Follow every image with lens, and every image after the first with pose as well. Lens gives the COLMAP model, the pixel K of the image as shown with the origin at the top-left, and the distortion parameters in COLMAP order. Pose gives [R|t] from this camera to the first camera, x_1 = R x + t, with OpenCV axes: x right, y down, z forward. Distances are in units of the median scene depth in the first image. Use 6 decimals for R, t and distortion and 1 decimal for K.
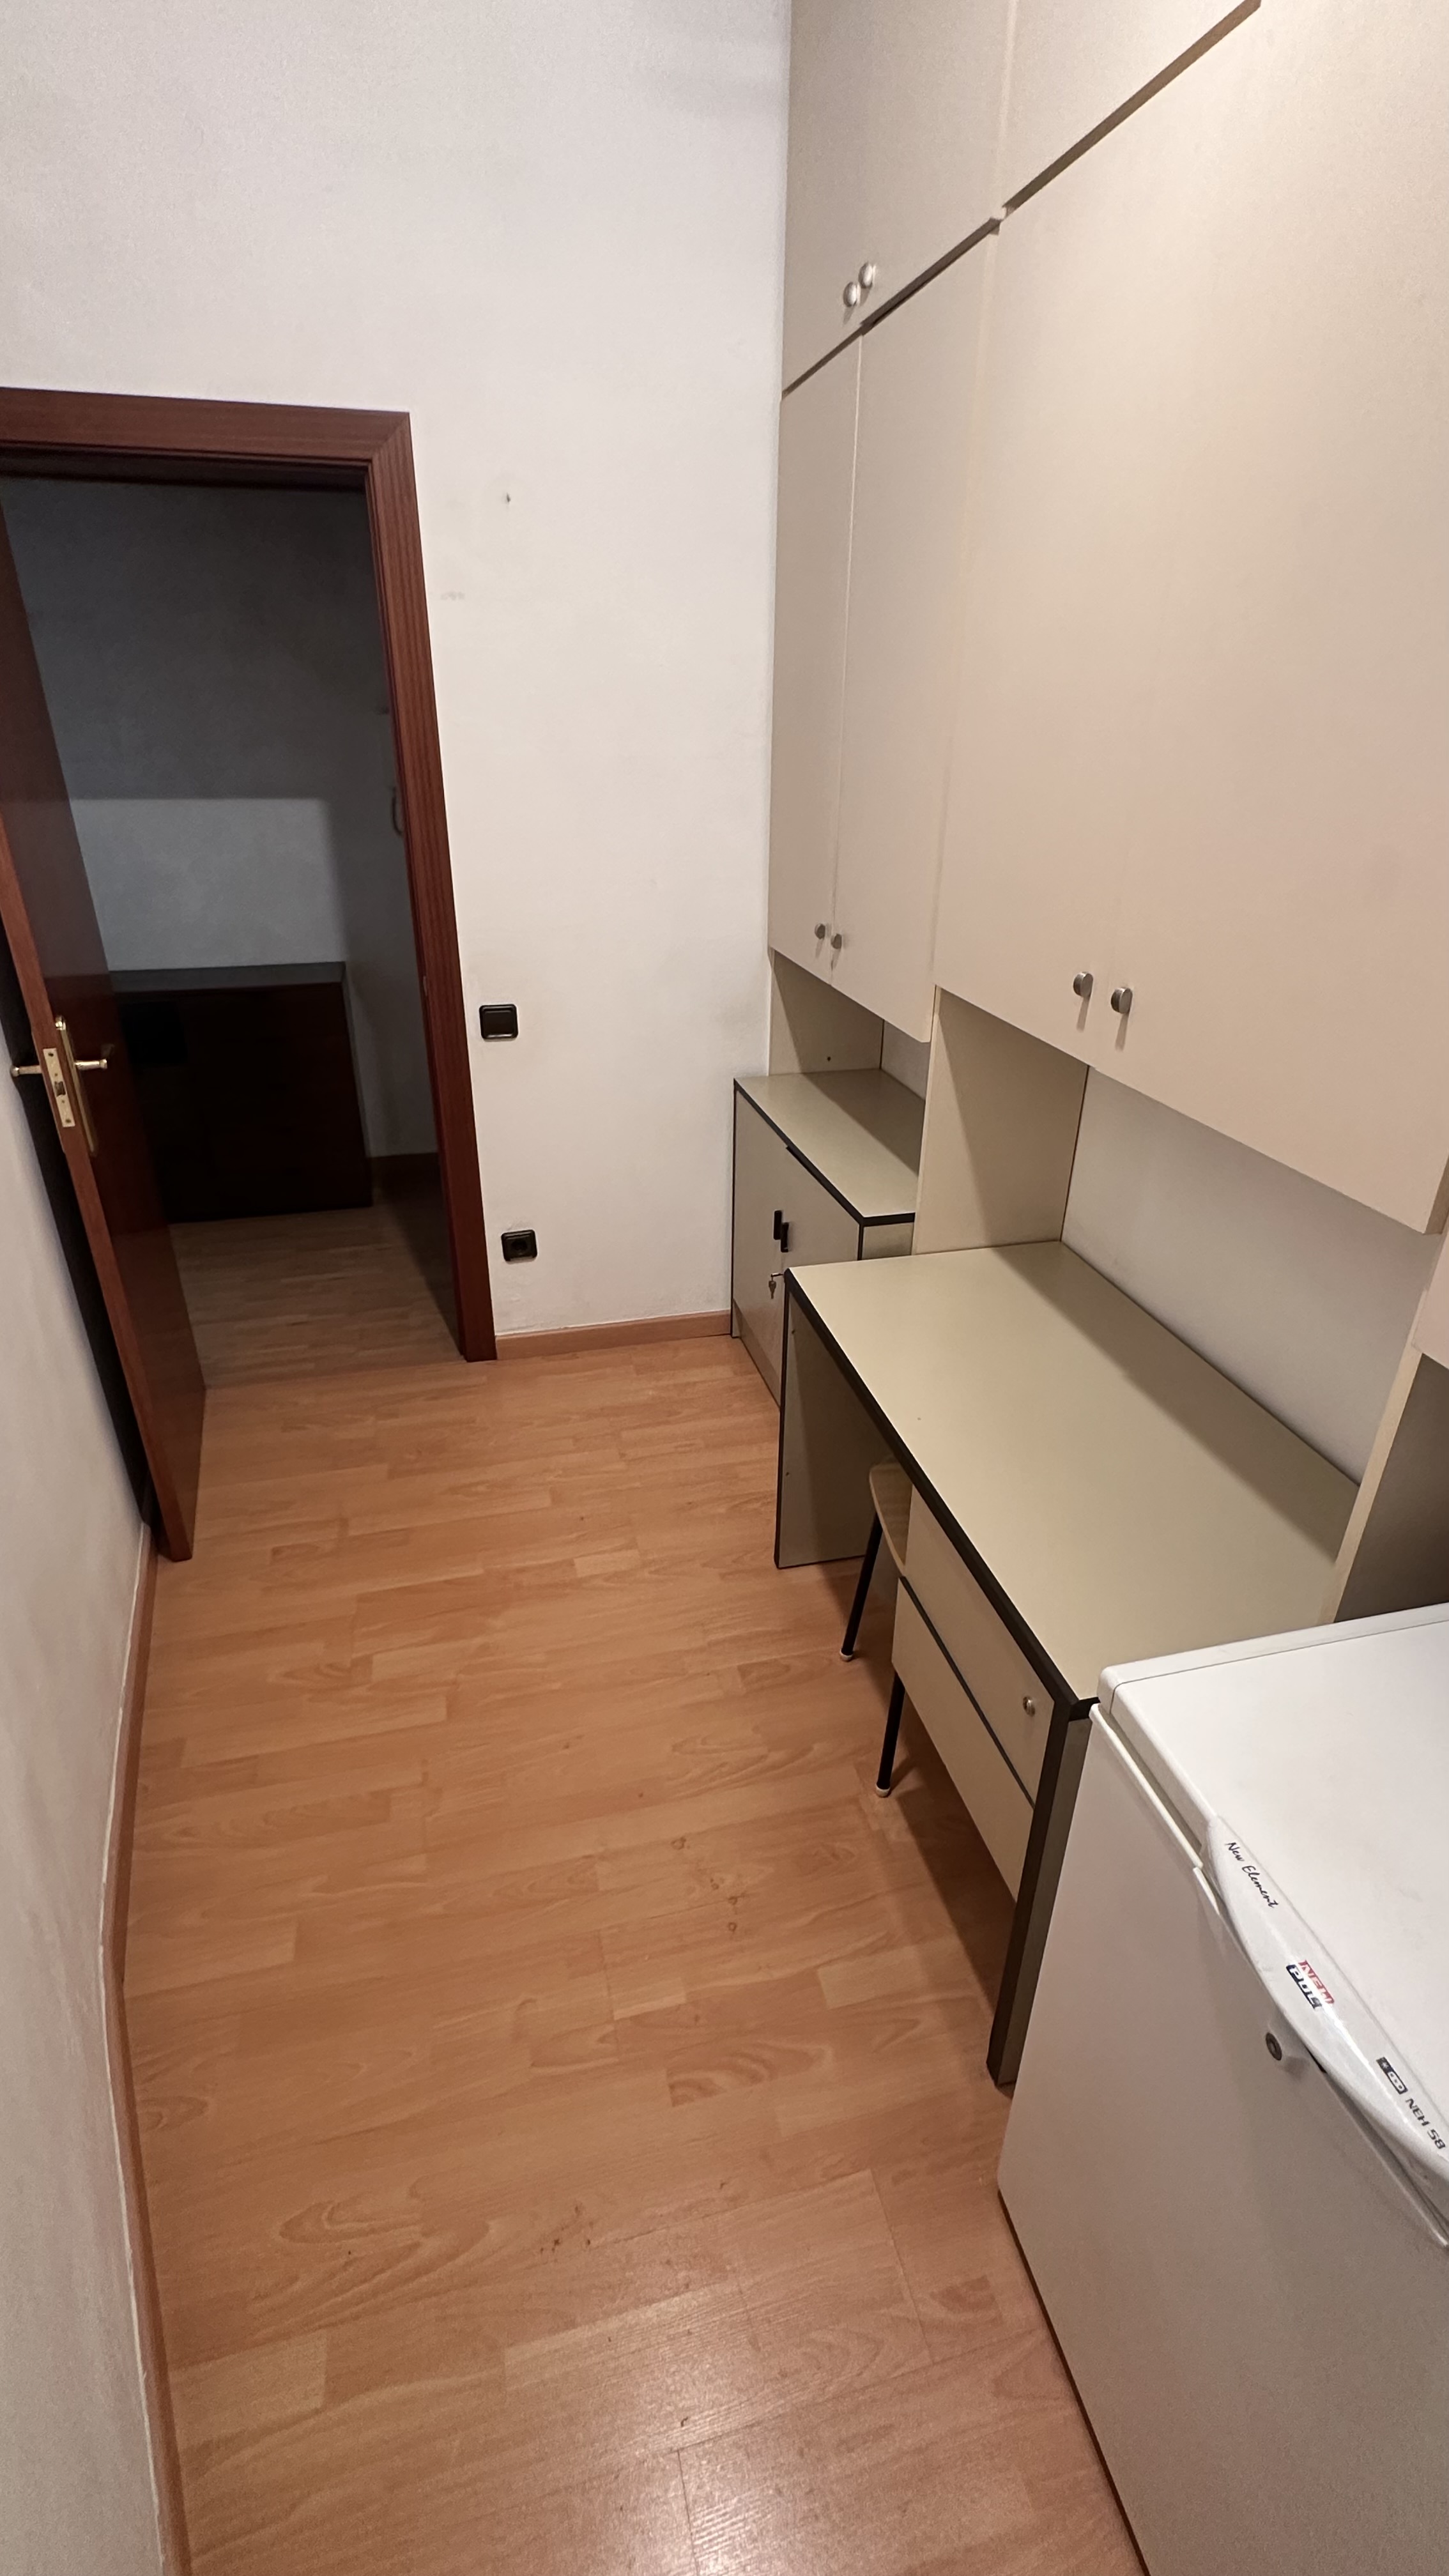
lens RADIAL K [[1127.7, 0, 710.4], [0, 1127.7, 1278.4], [0, 0, 1]] dist [0.001724, 0.000233]
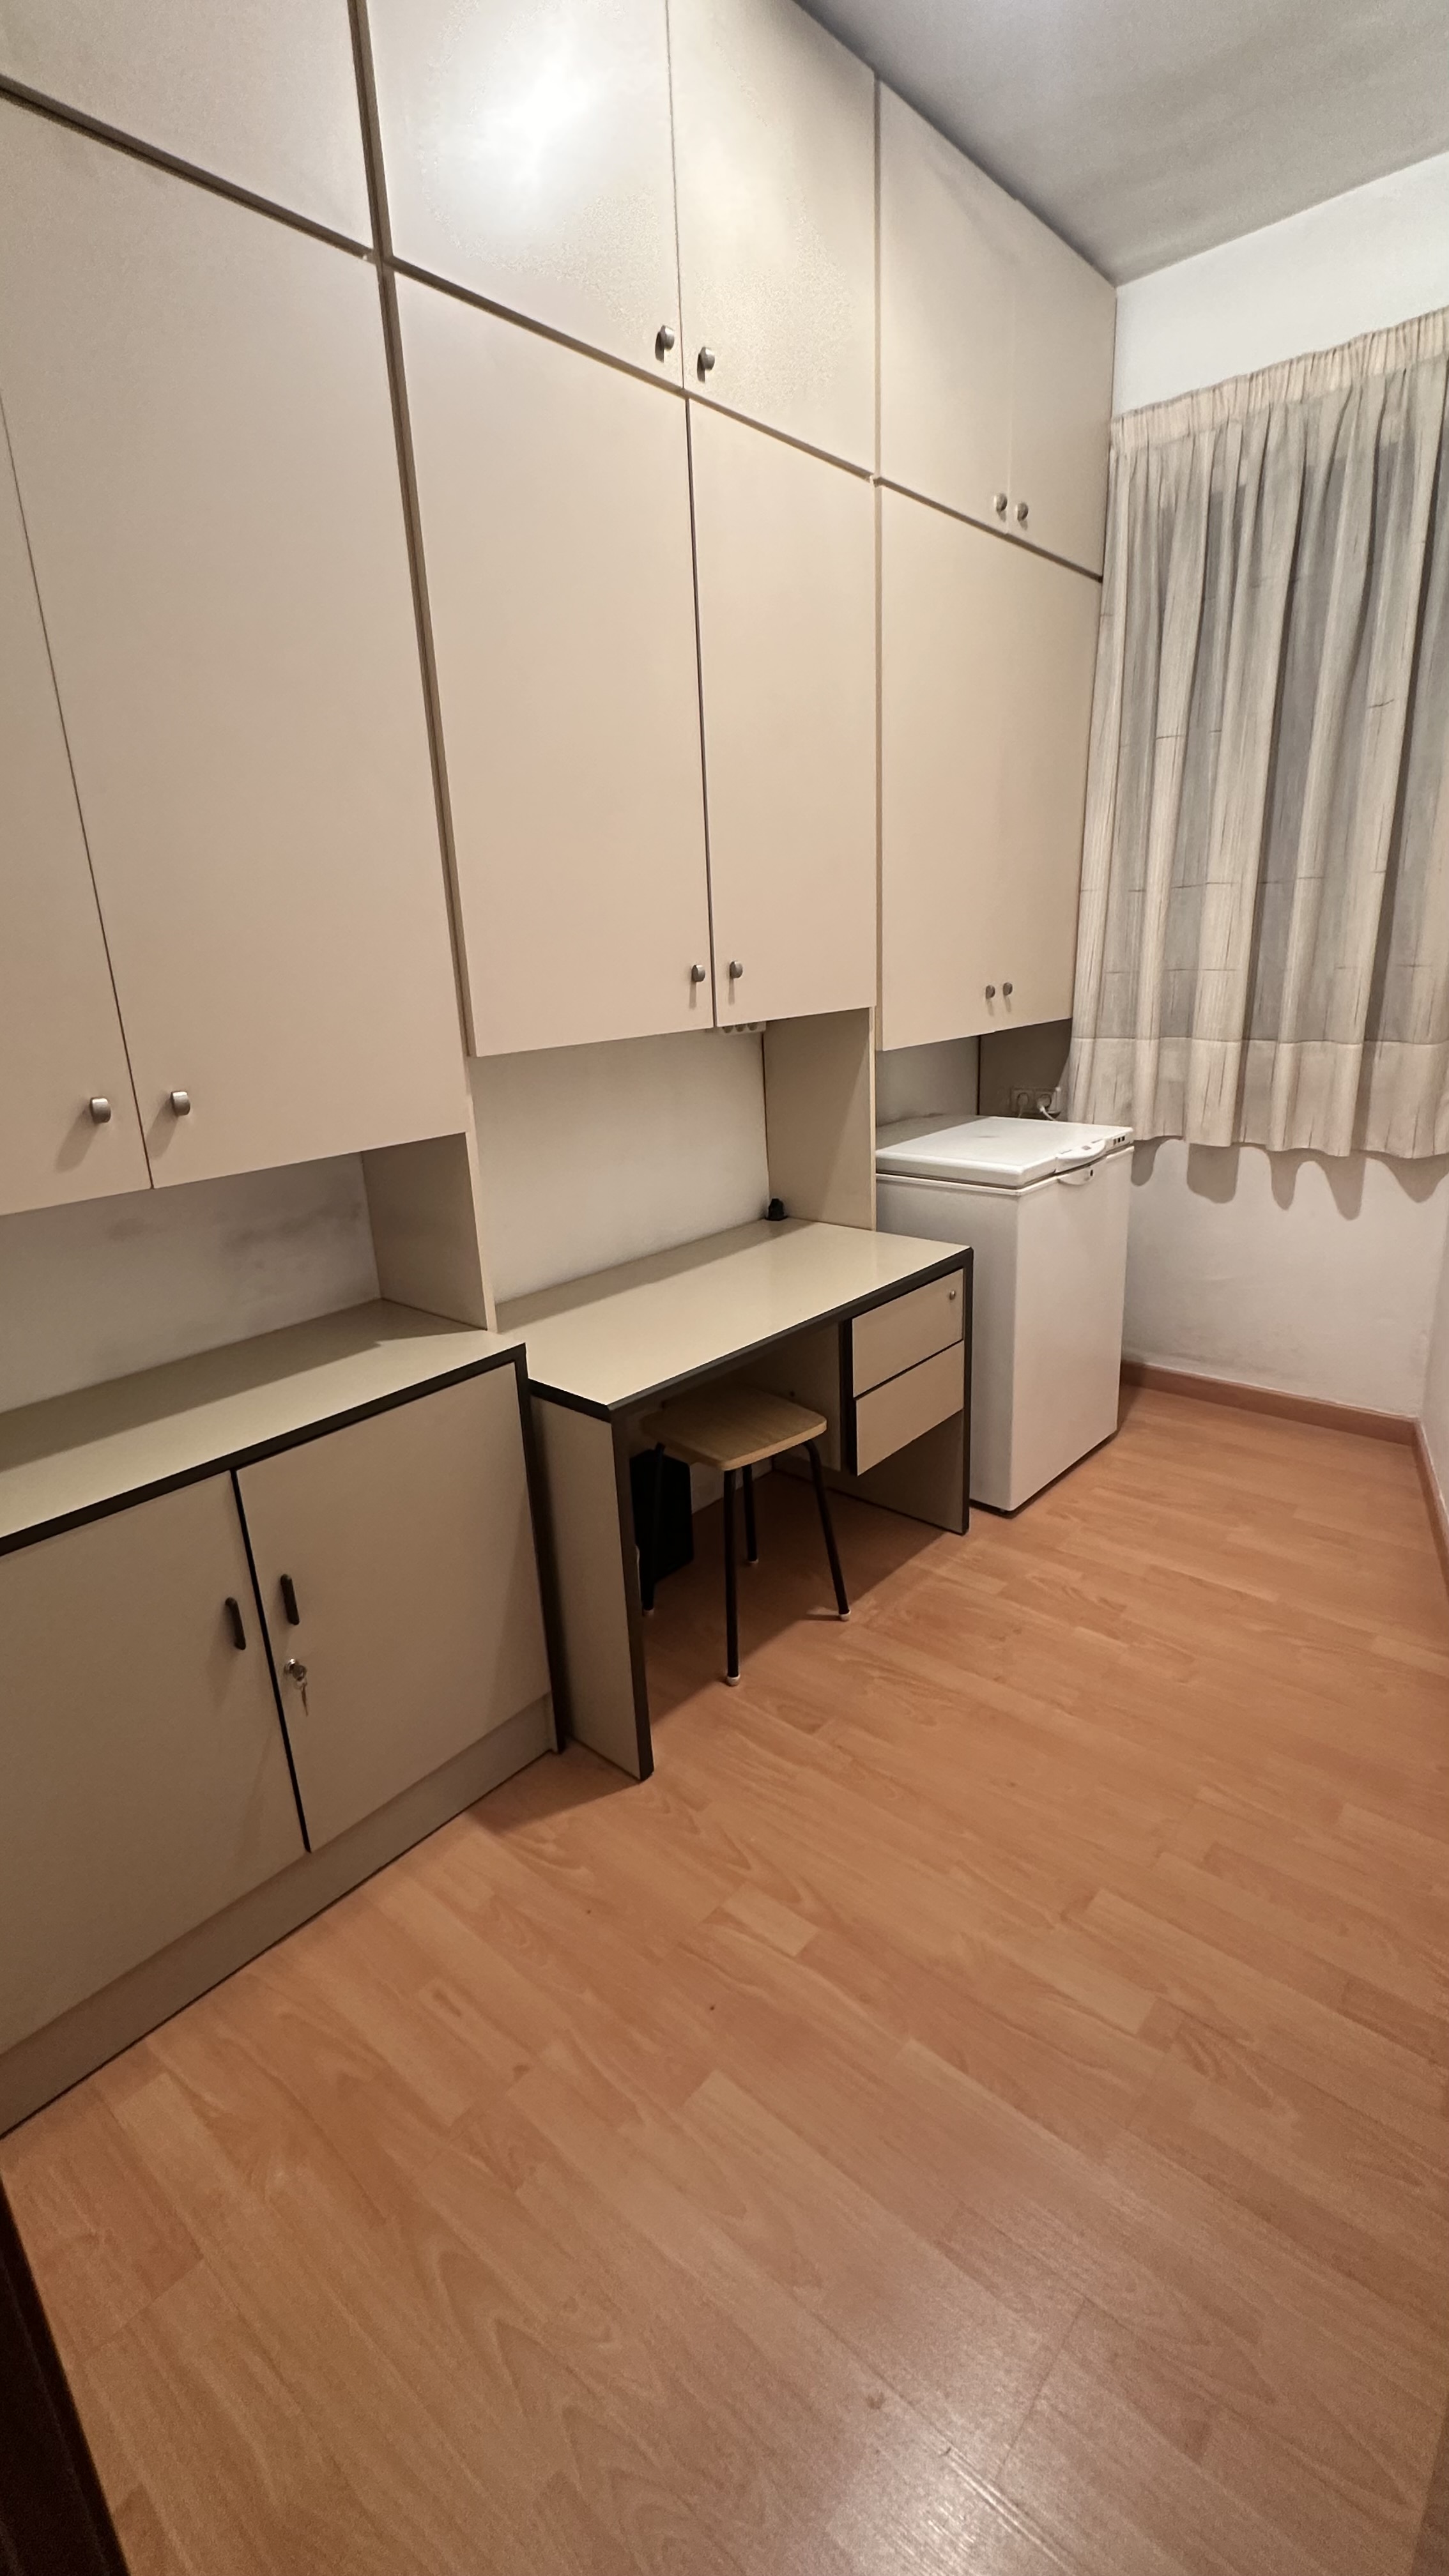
lens RADIAL K [[1127.7, 0, 715.0], [0, 1127.7, 1301.8], [0, 0, 1]] dist [0.001724, 0.000233]
pose [[-0.564484, -0.234710, 0.791371, -0.601146], [0.401240, 0.759815, 0.511555, -0.454463], [-0.721363, 0.606294, -0.334728, 1.165405]]
